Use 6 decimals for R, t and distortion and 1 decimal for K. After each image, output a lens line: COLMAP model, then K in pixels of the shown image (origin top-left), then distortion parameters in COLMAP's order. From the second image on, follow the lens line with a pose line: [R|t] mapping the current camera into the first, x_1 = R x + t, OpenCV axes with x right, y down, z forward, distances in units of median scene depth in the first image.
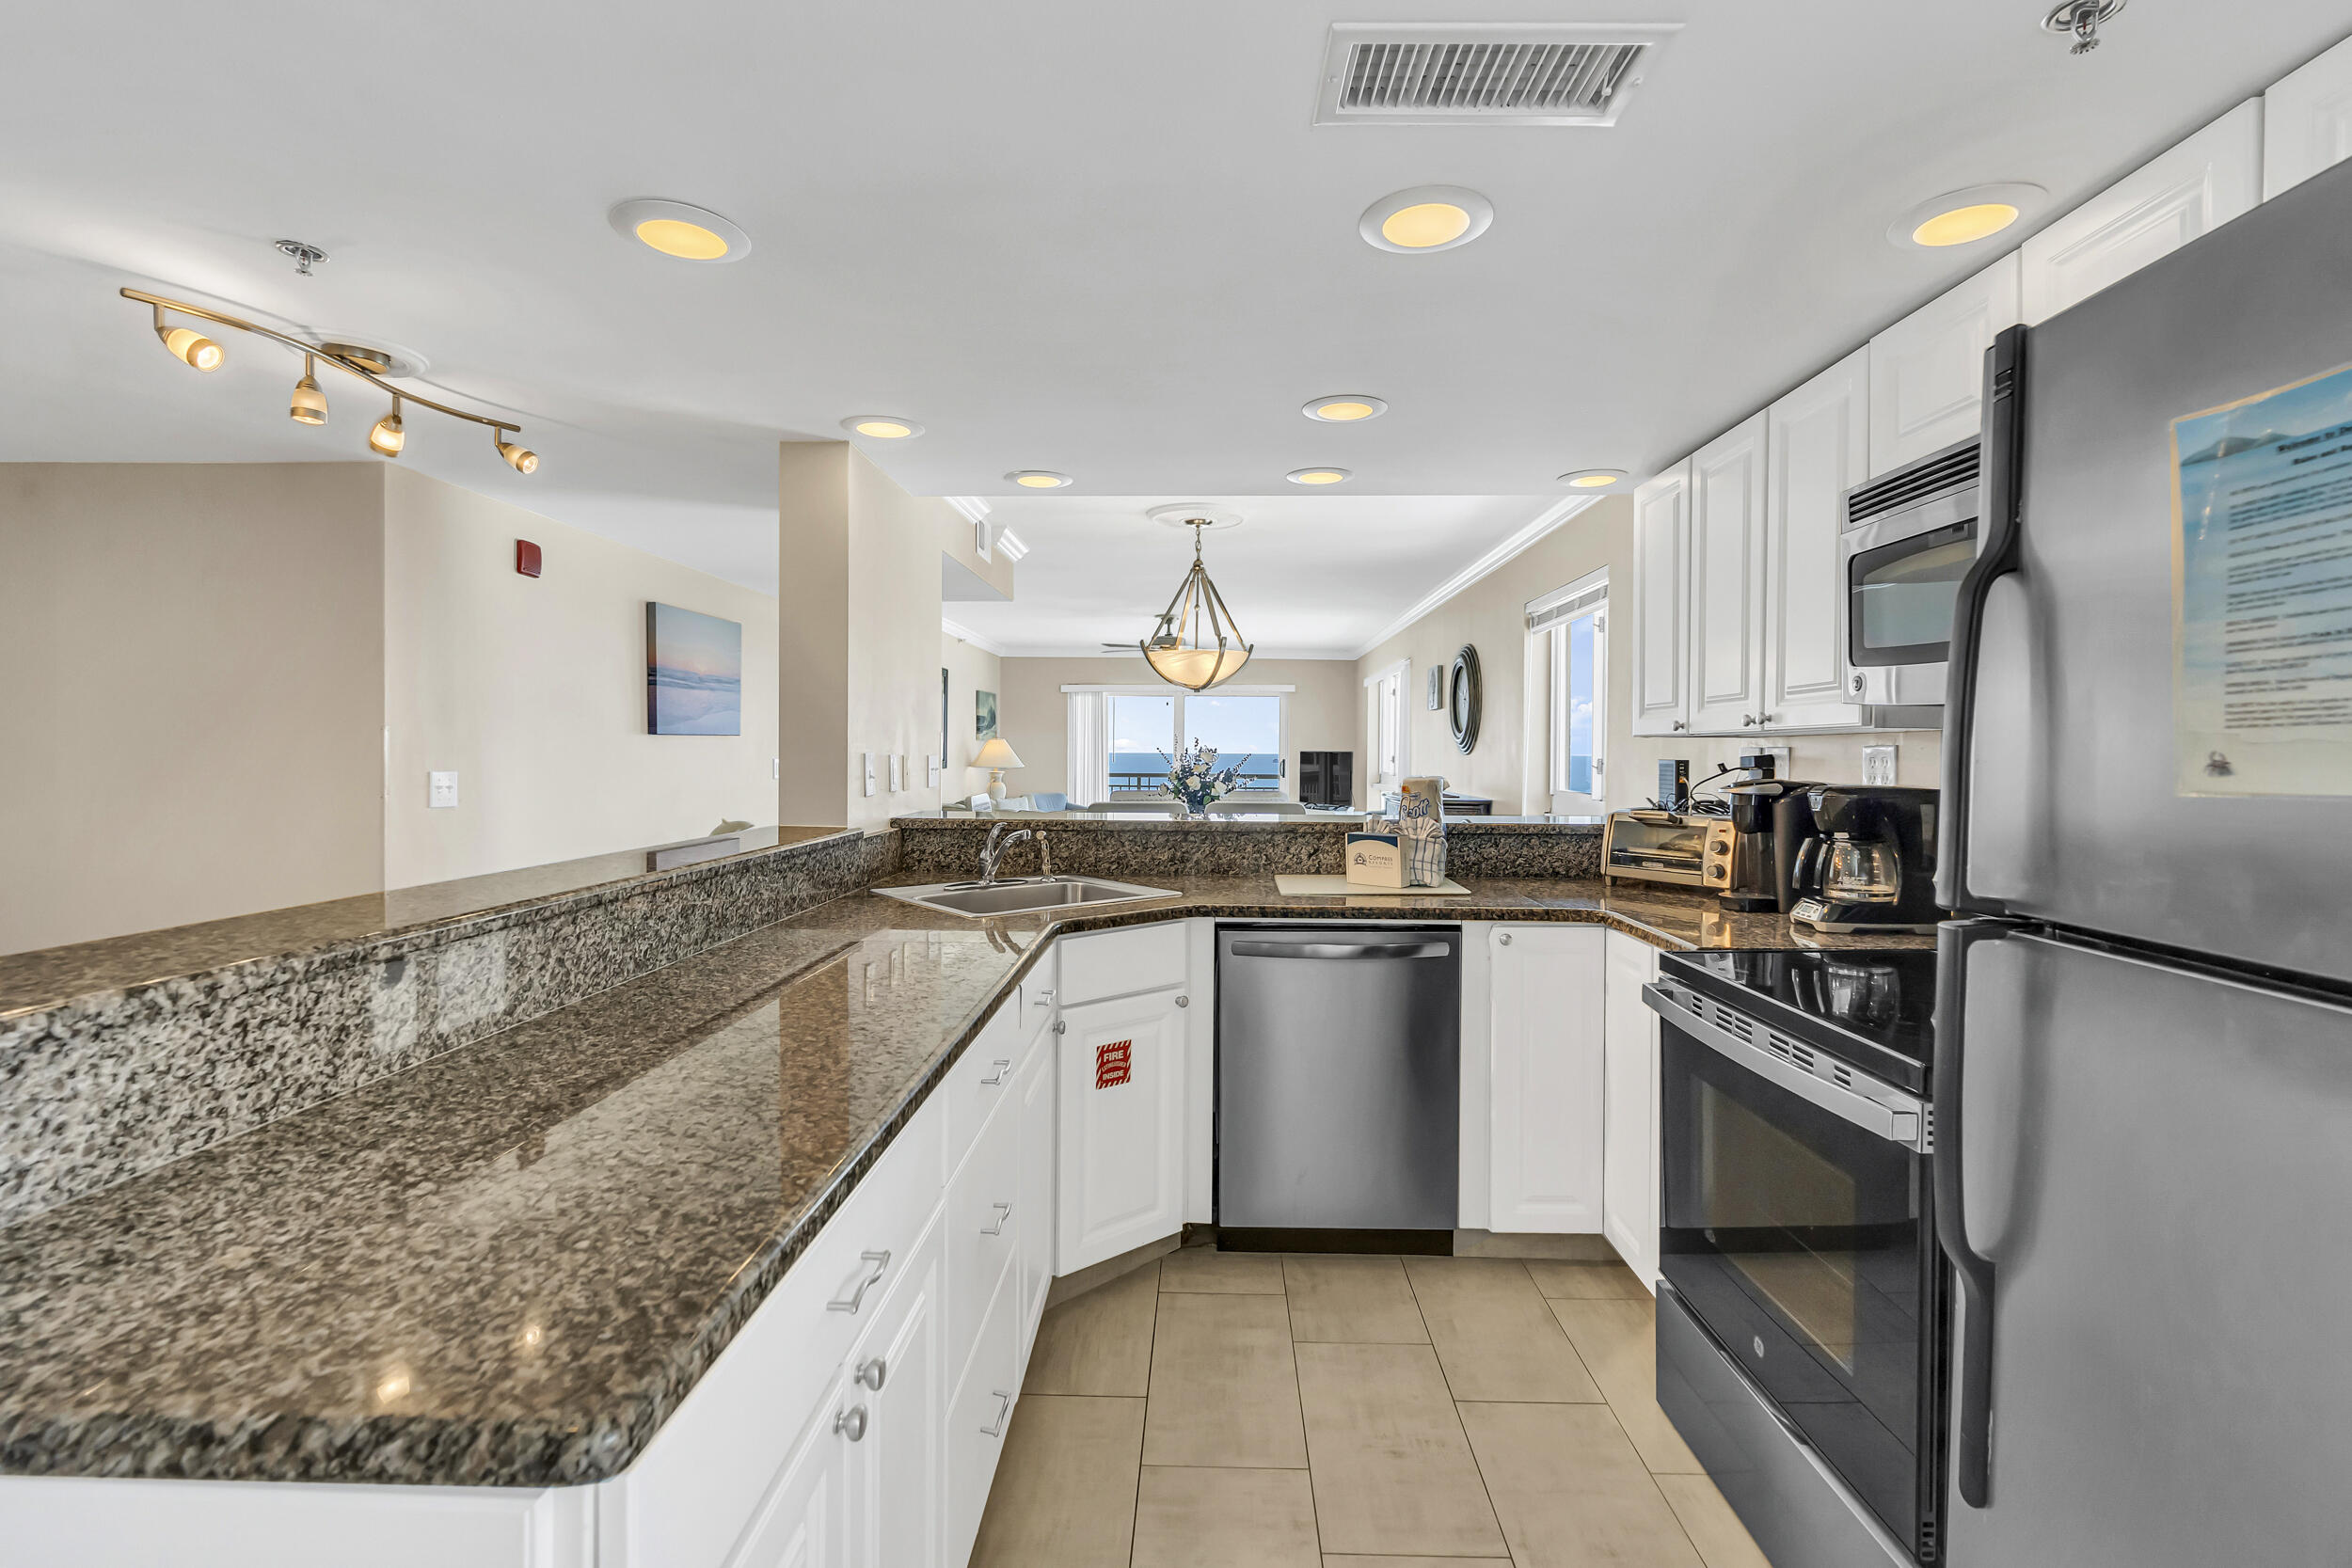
lens RADIAL K [[1052.8, 0, 1184.3], [0, 1052.8, 773.4], [0, 0, 1]] dist [-0.016802, 0.008224]
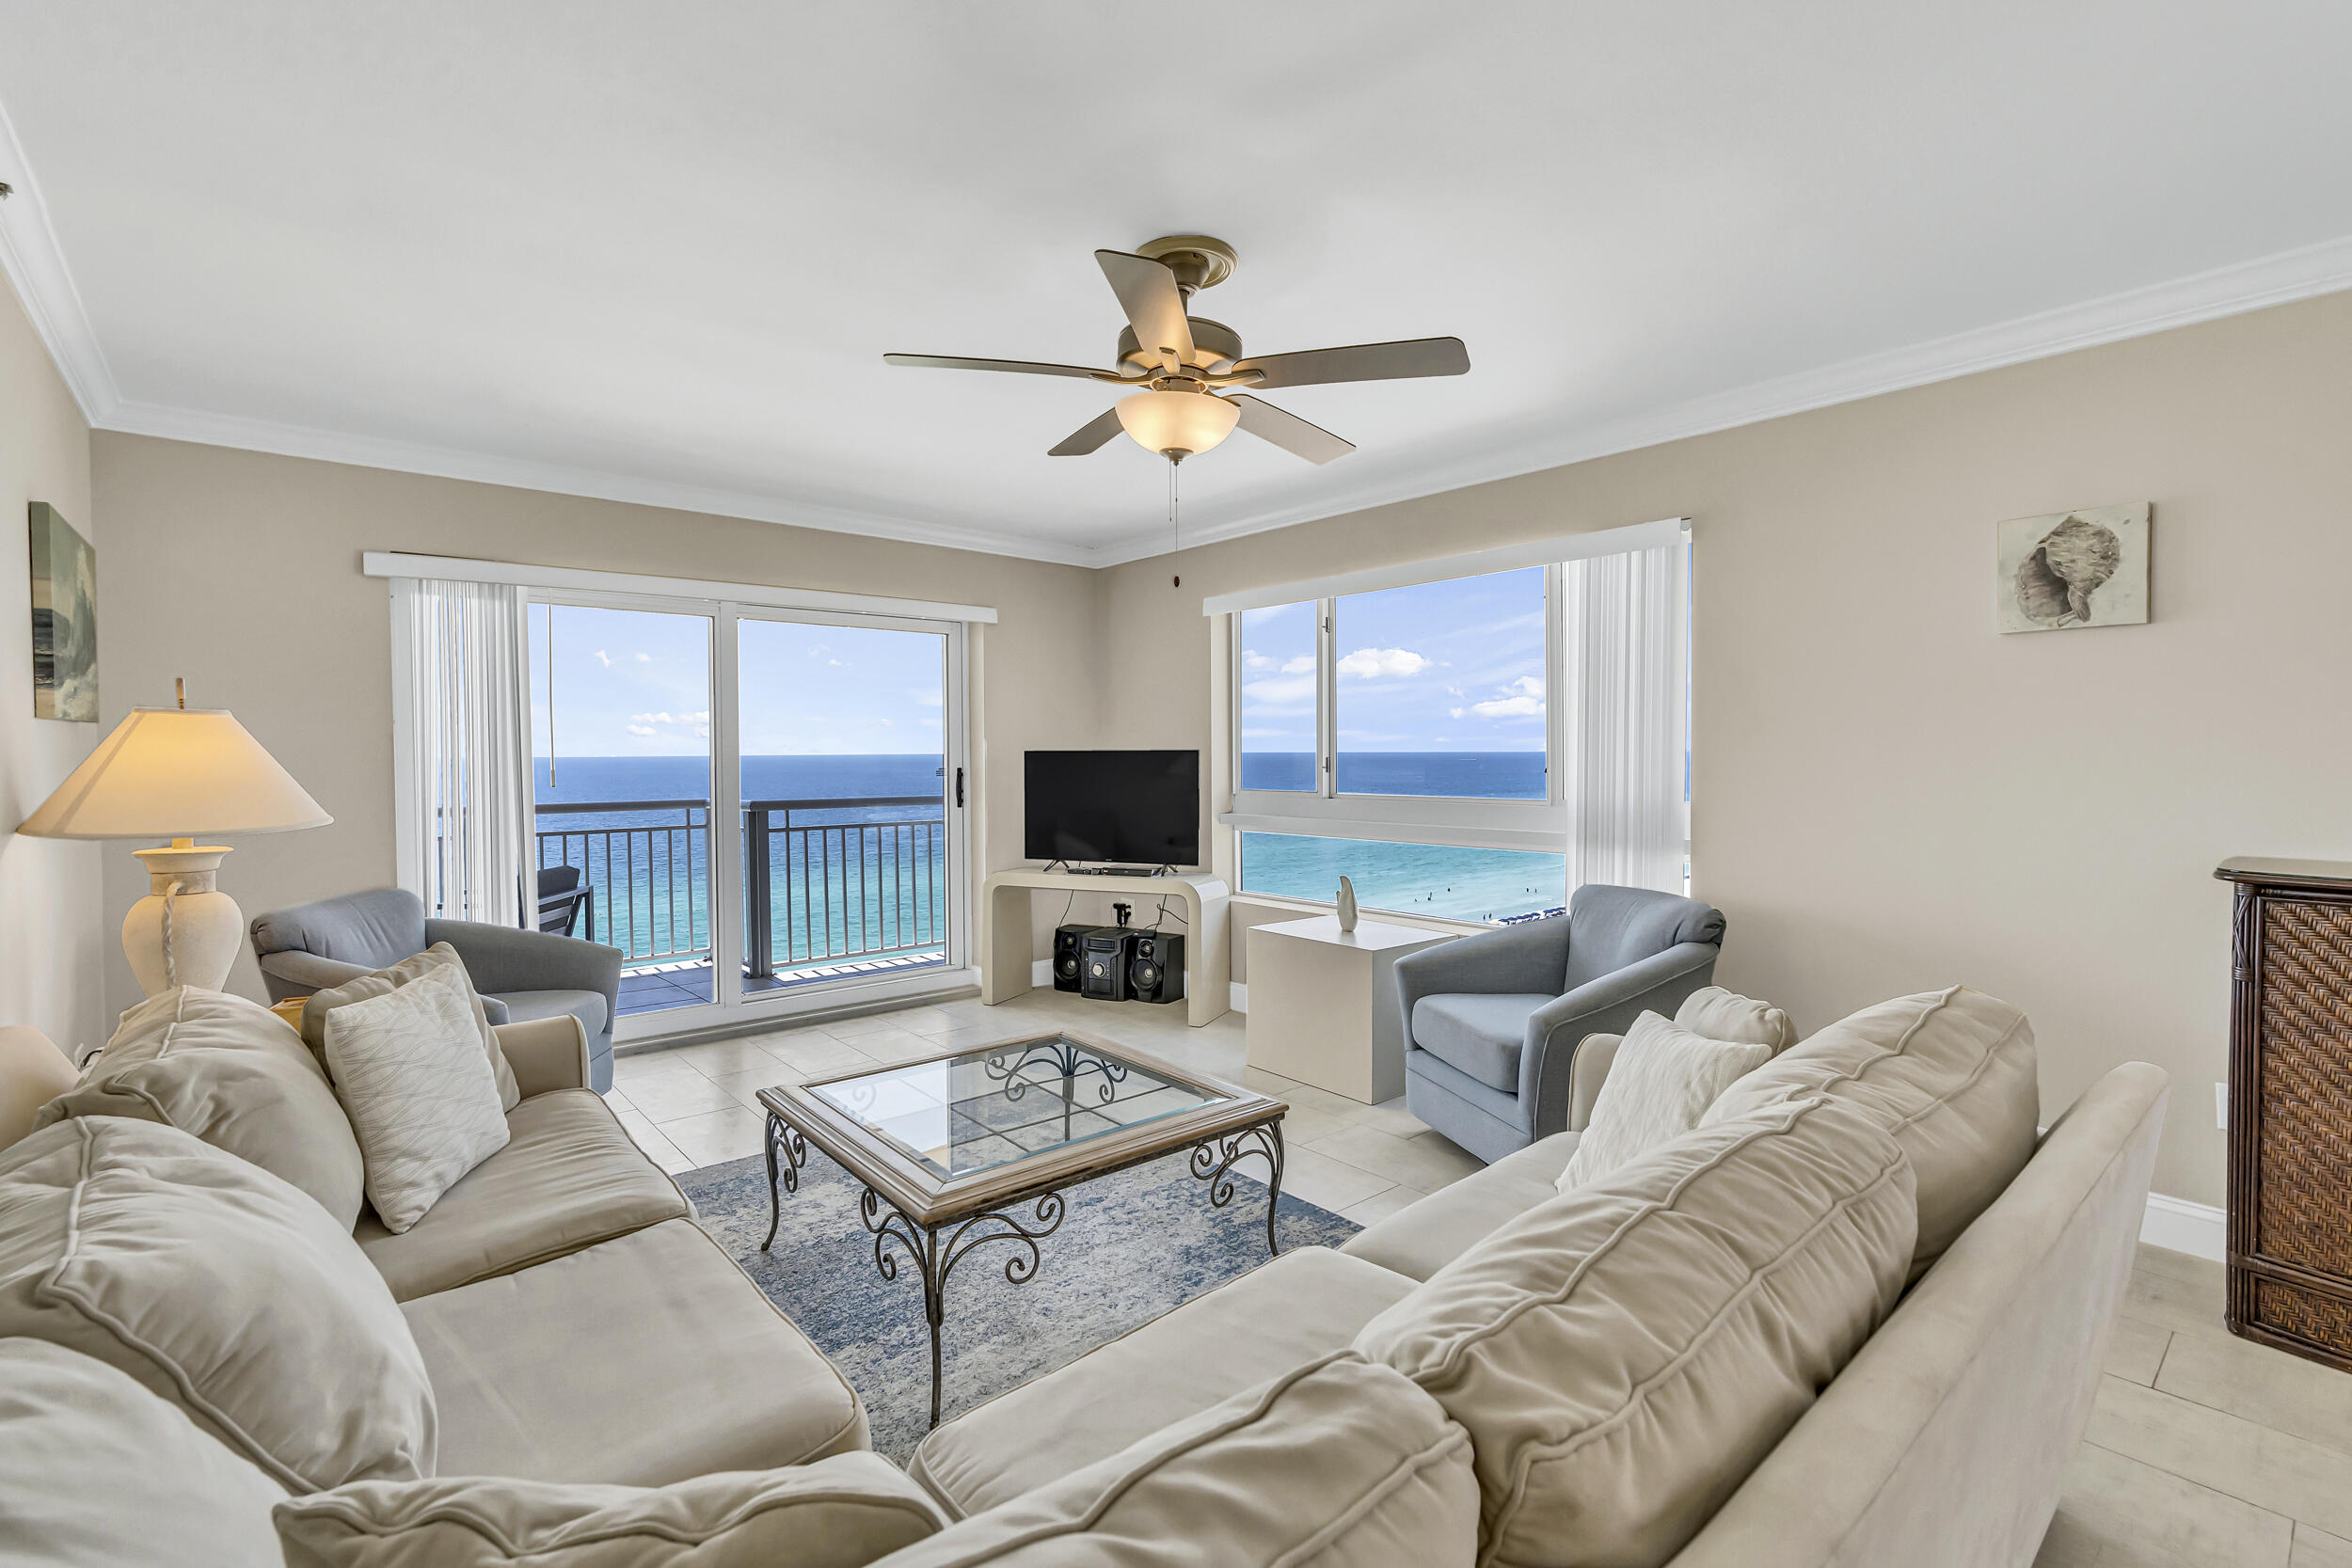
lens RADIAL K [[1061.7, 0, 1175.4], [0, 1061.7, 773.4], [0, 0, 1]] dist [-0.001691, 0.000073]
pose [[0.738174, -0.024228, 0.674175, -0.665691], [0.024120, 0.999664, 0.009515, -0.059349], [-0.674179, 0.009238, 0.738510, 2.584583]]
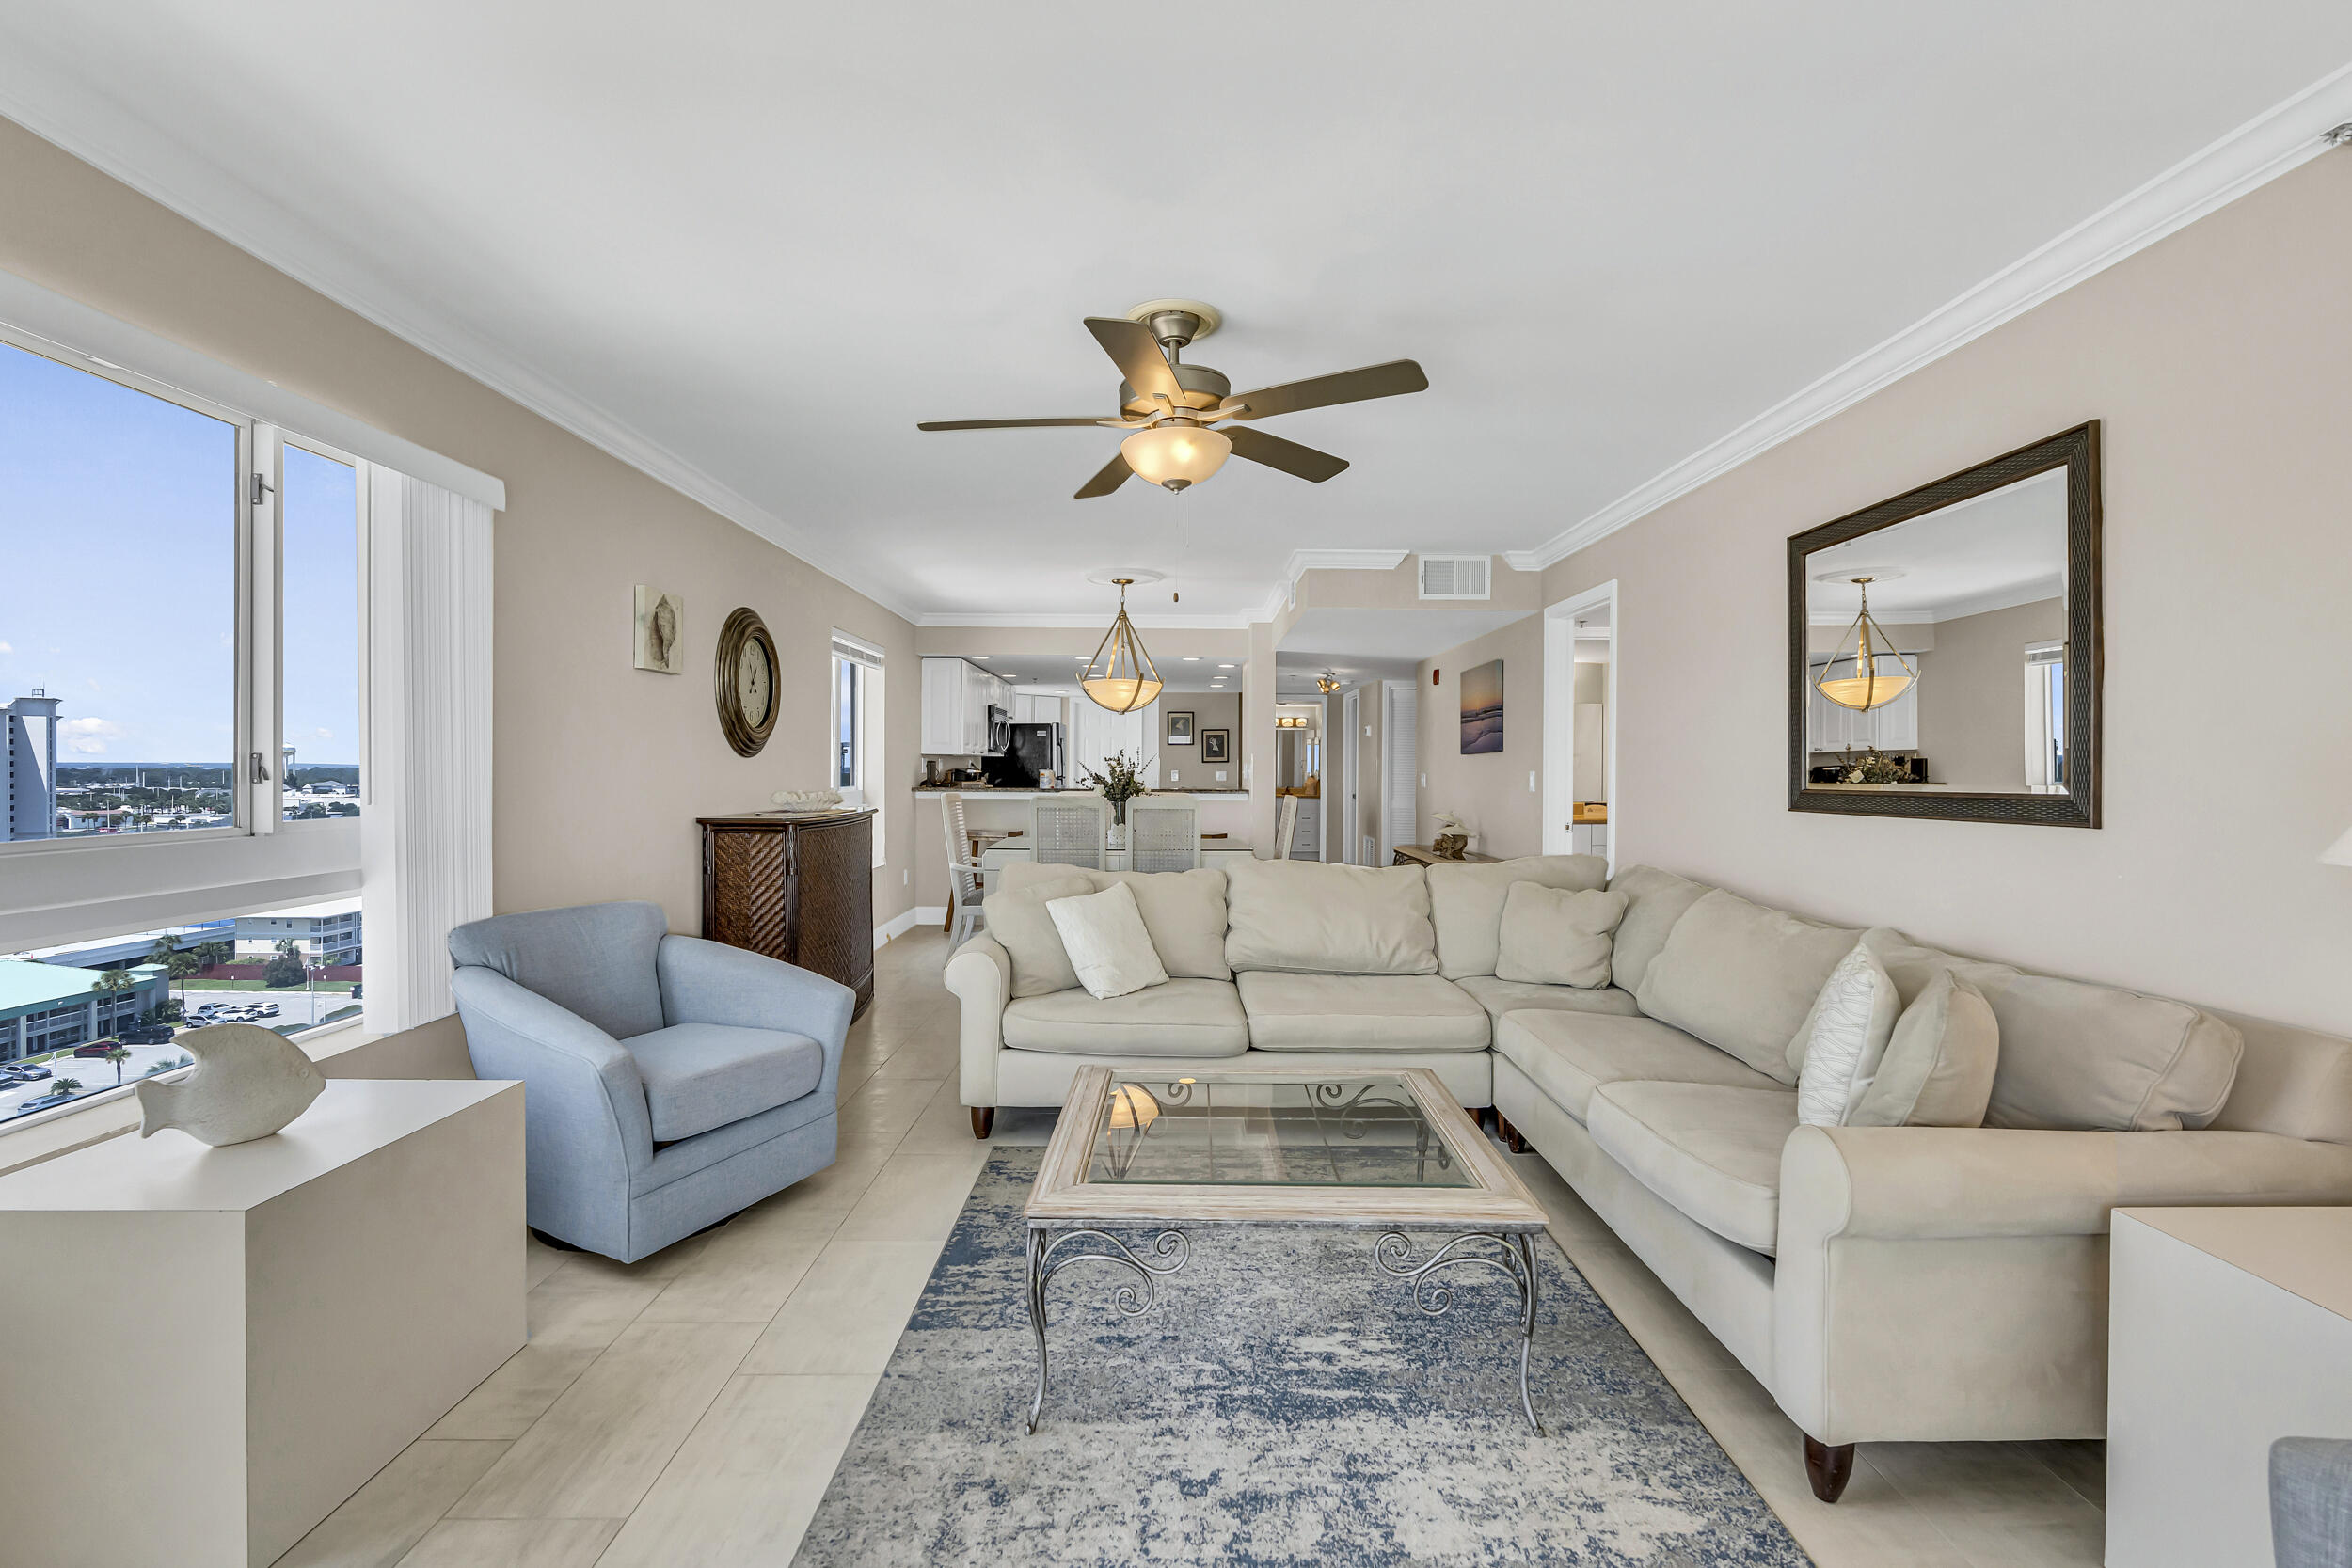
lens RADIAL K [[1052.8, 0, 1184.3], [0, 1052.8, 773.4], [0, 0, 1]] dist [-0.016802, 0.008224]
pose [[-0.998983, -0.013110, -0.043137, -0.020651], [-0.014237, 0.999563, 0.025917, -0.072532], [0.042779, 0.026505, -0.998733, 4.251171]]
